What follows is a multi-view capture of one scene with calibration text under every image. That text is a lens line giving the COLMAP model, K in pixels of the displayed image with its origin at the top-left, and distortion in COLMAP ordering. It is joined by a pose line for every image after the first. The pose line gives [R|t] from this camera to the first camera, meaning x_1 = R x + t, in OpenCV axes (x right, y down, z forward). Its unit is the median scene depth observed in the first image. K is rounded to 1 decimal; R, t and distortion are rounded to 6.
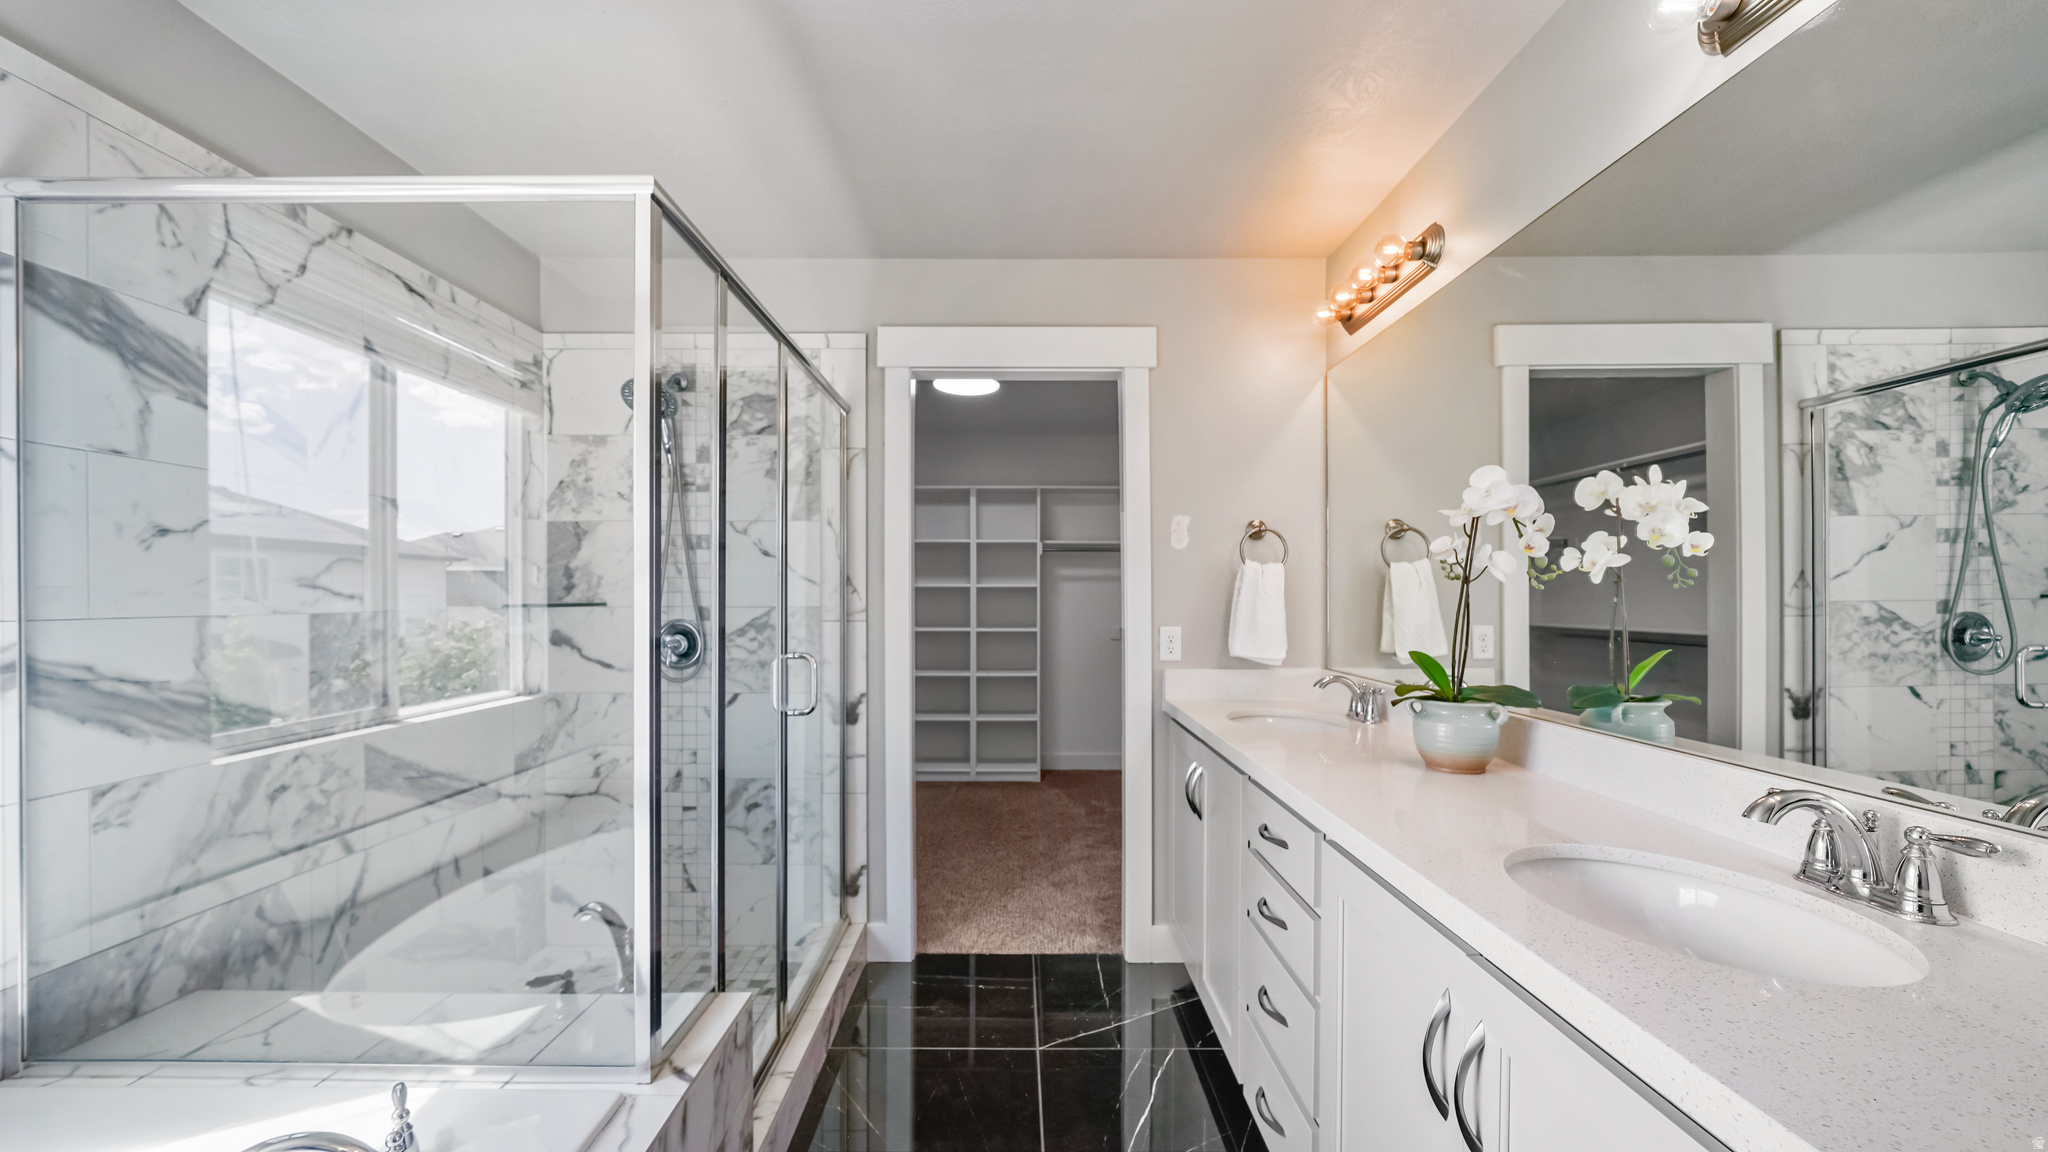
lens RADIAL K [[788.3, 0, 1016.8], [0, 788.3, 594.7], [0, 0, 1]] dist [-0.002573, -0.000248]
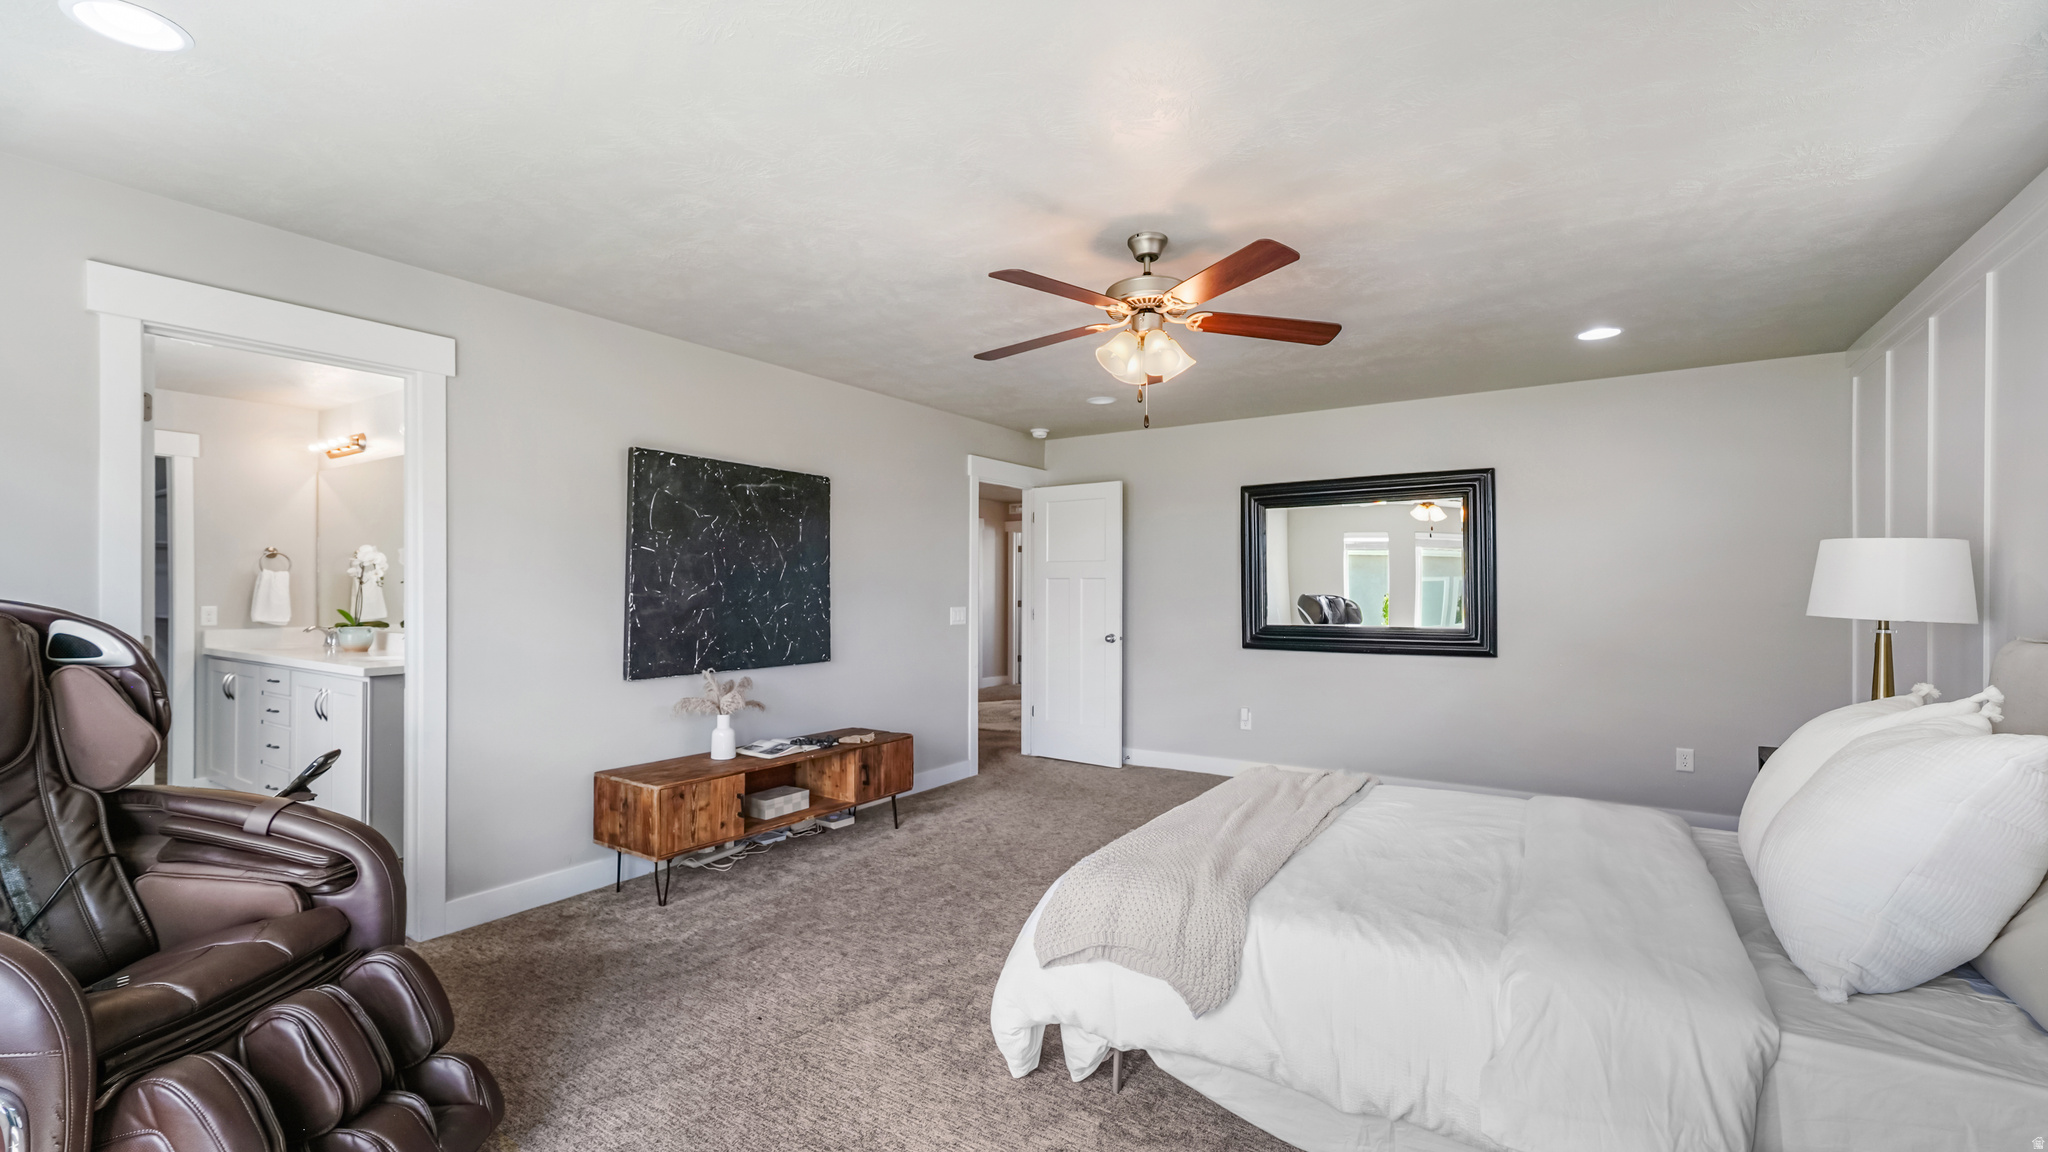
lens RADIAL K [[841.9, 0, 1004.7], [0, 841.9, 587.5], [0, 0, 1]] dist [-0.000594, -0.000033]
pose [[0.547847, -0.000366, 0.836579, -0.414712], [-0.002871, 0.999993, 0.002318, -0.011428], [-0.836574, -0.003672, 0.547842, -1.561614]]
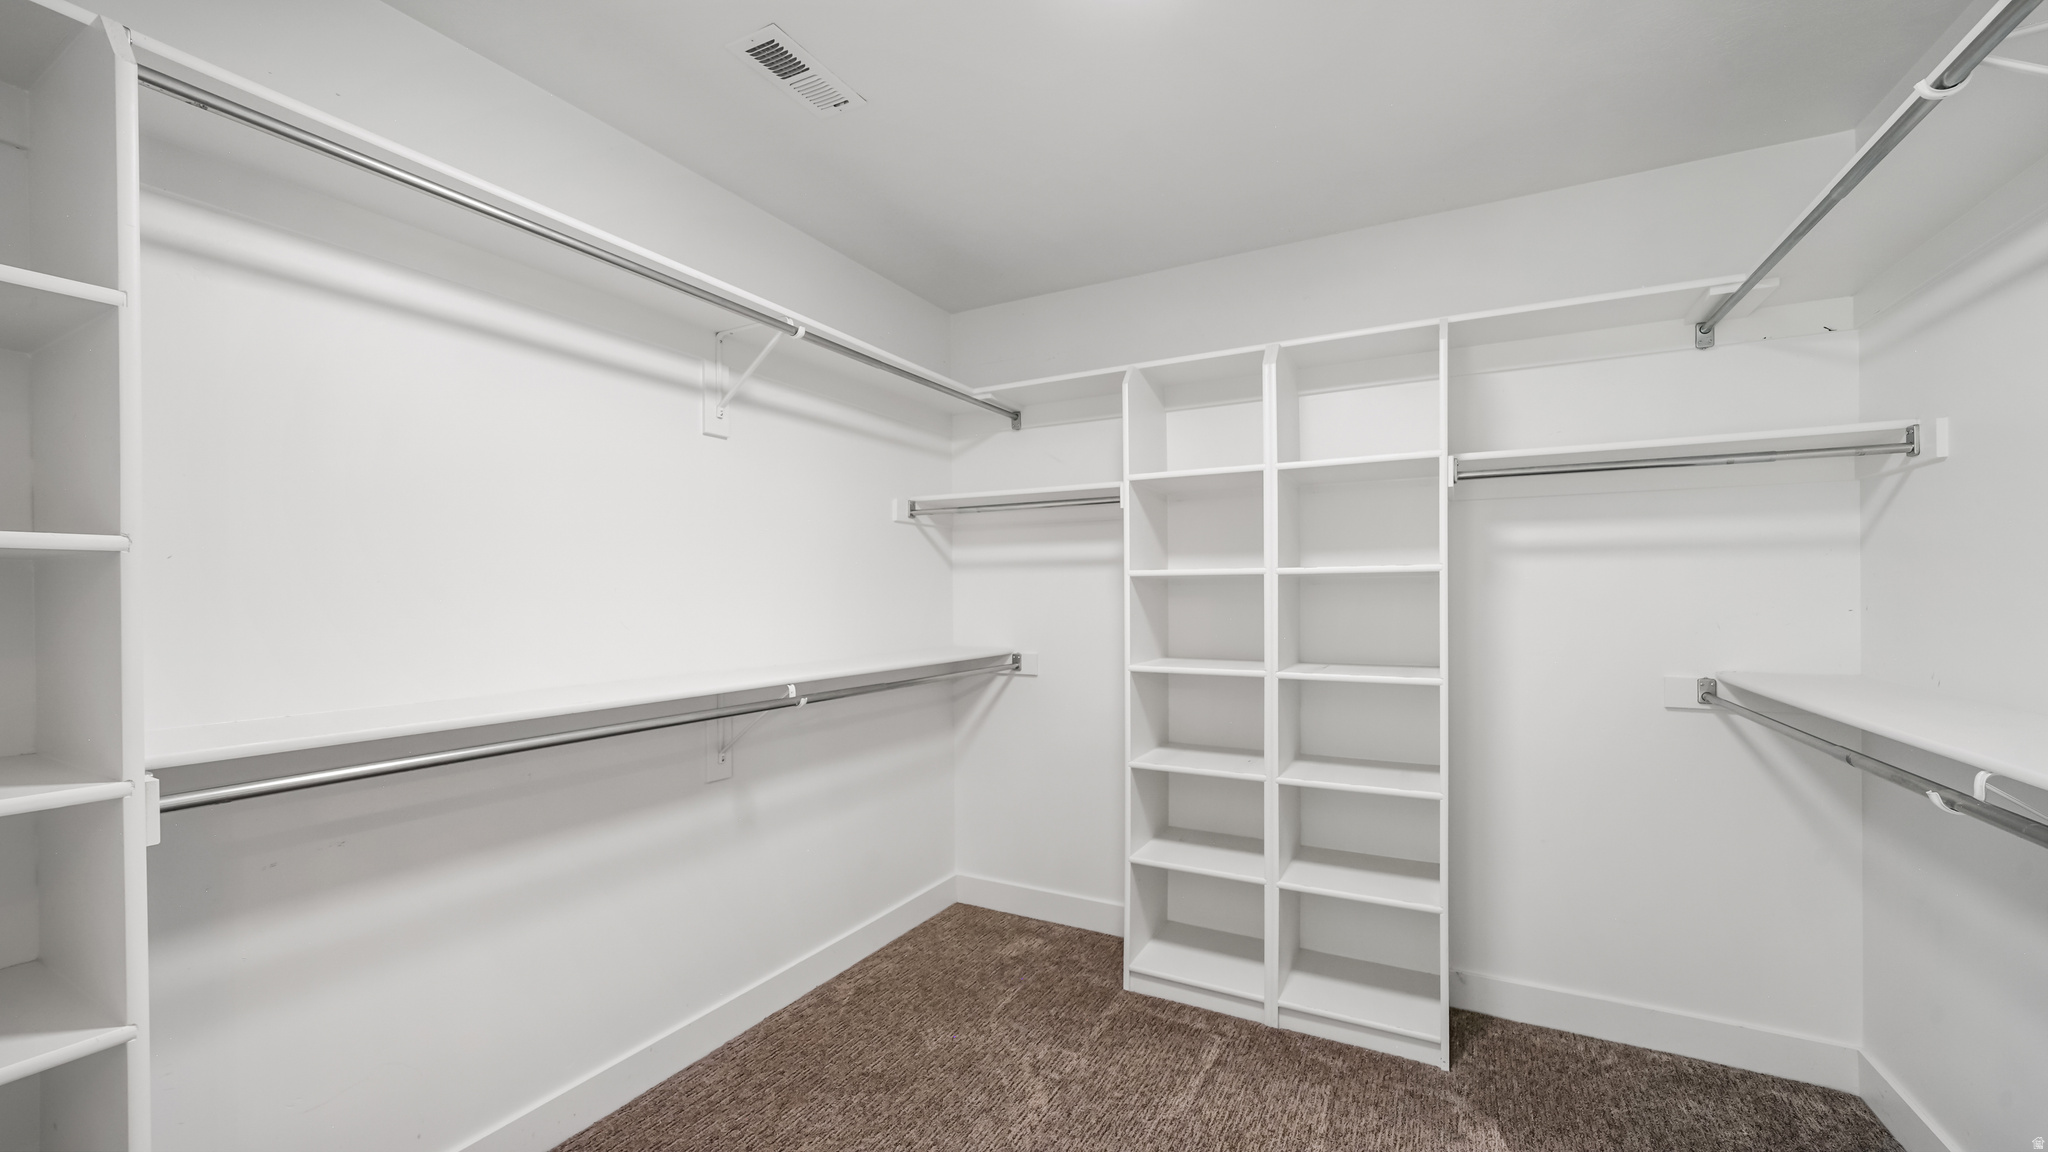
lens RADIAL K [[788.3, 0, 1017.3], [0, 788.3, 579.9], [0, 0, 1]] dist [-0.002573, -0.000248]
pose [[0.893747, -0.001251, -0.448570, 0.013908], [0.004274, 0.999974, 0.005727, -0.009475], [0.448551, -0.007035, 0.893730, 0.545514]]
